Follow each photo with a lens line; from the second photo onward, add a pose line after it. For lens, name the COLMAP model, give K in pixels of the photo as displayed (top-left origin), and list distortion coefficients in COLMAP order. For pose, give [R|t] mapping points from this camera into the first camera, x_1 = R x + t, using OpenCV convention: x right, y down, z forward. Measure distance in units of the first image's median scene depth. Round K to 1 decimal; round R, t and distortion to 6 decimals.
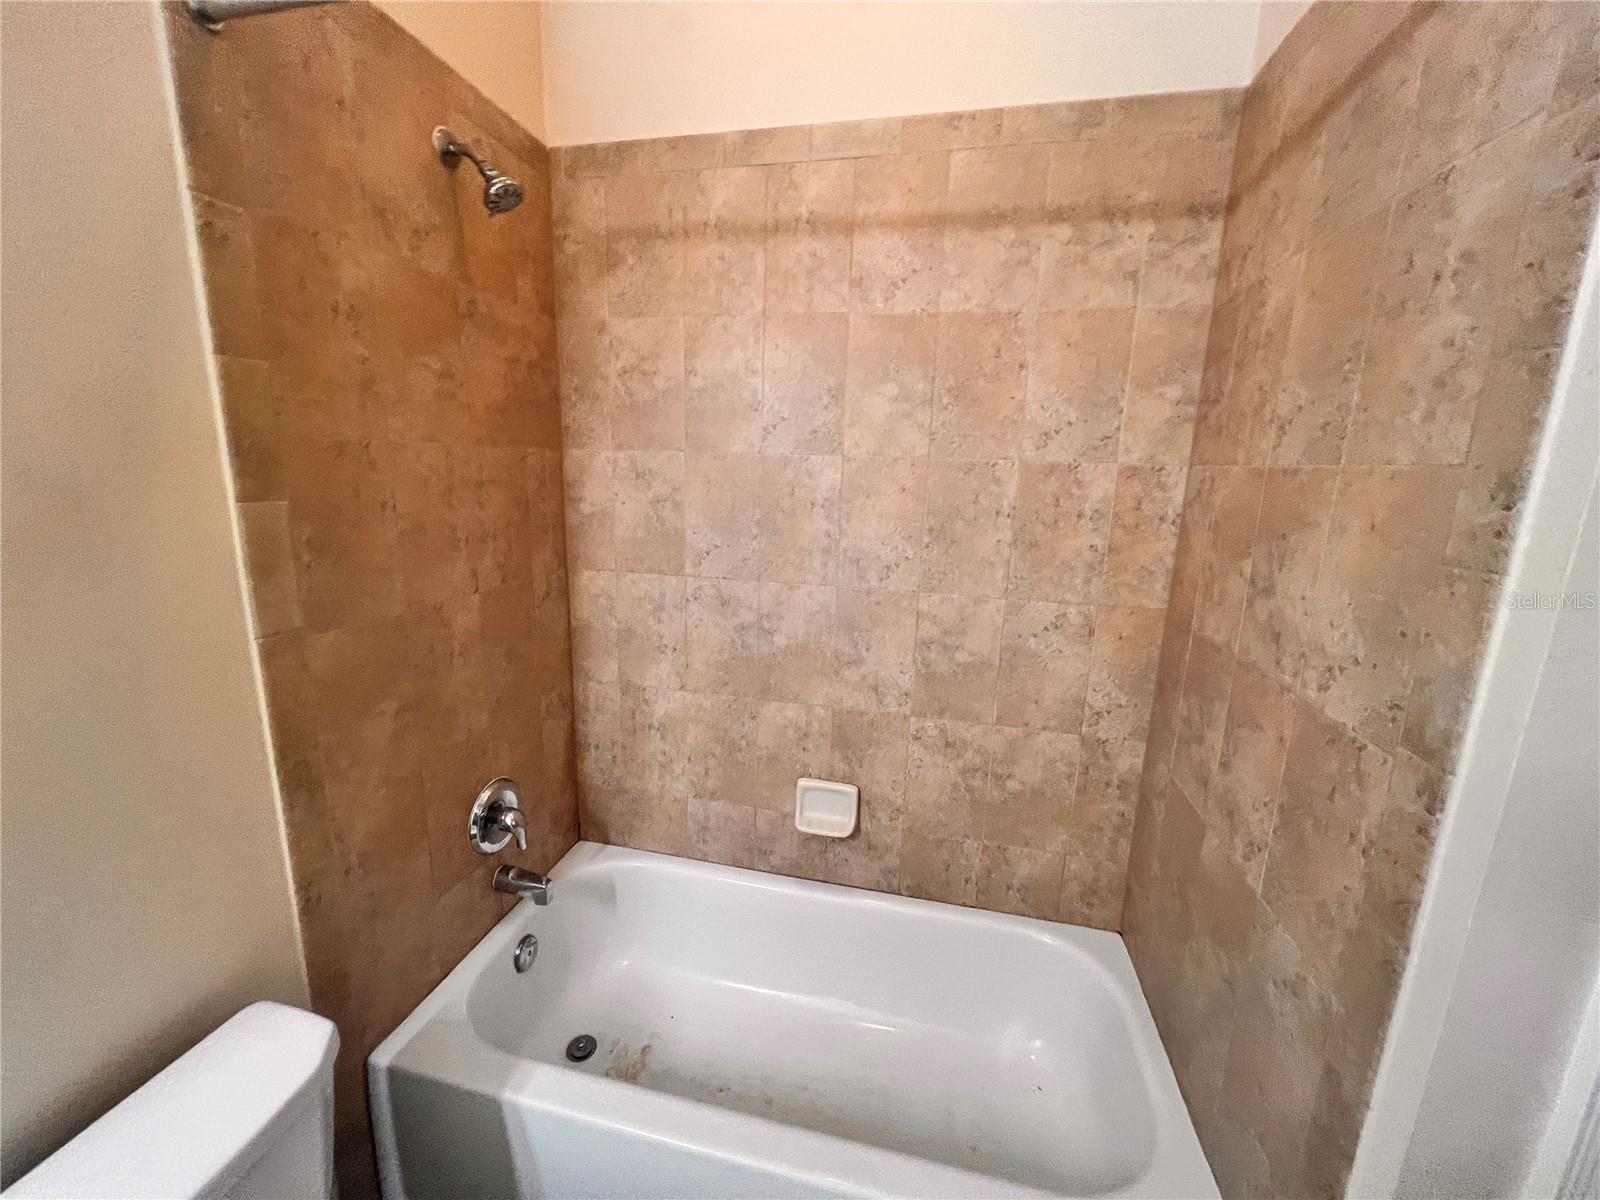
lens RADIAL K [[643.3, 0, 797.2], [0, 643.3, 599.6], [0, 0, 1]] dist [0.008581, 0.000059]
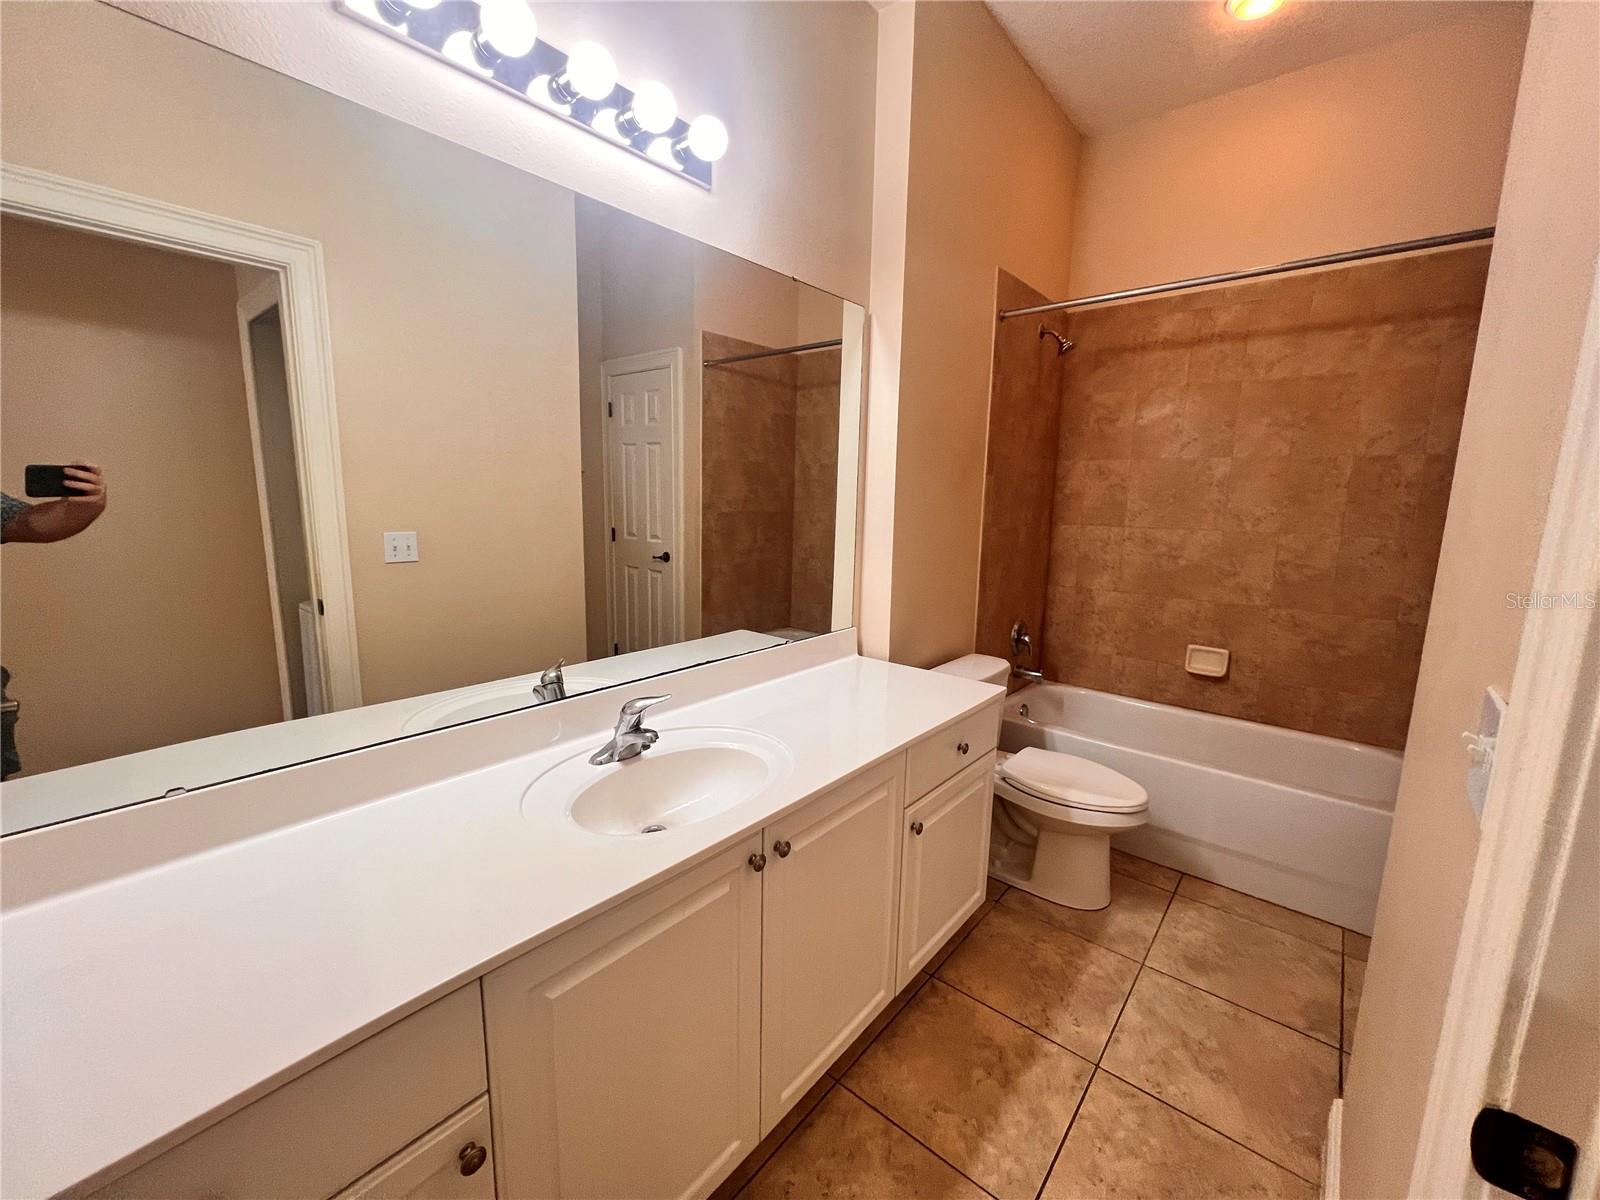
lens RADIAL K [[643.3, 0, 804.8], [0, 643.3, 594.6], [0, 0, 1]] dist [0.008581, 0.000059]
pose [[0.885346, 0.059732, -0.461080, -0.126367], [-0.085564, 0.995707, -0.035304, 0.312794], [0.456992, 0.070708, 0.886656, -1.080966]]
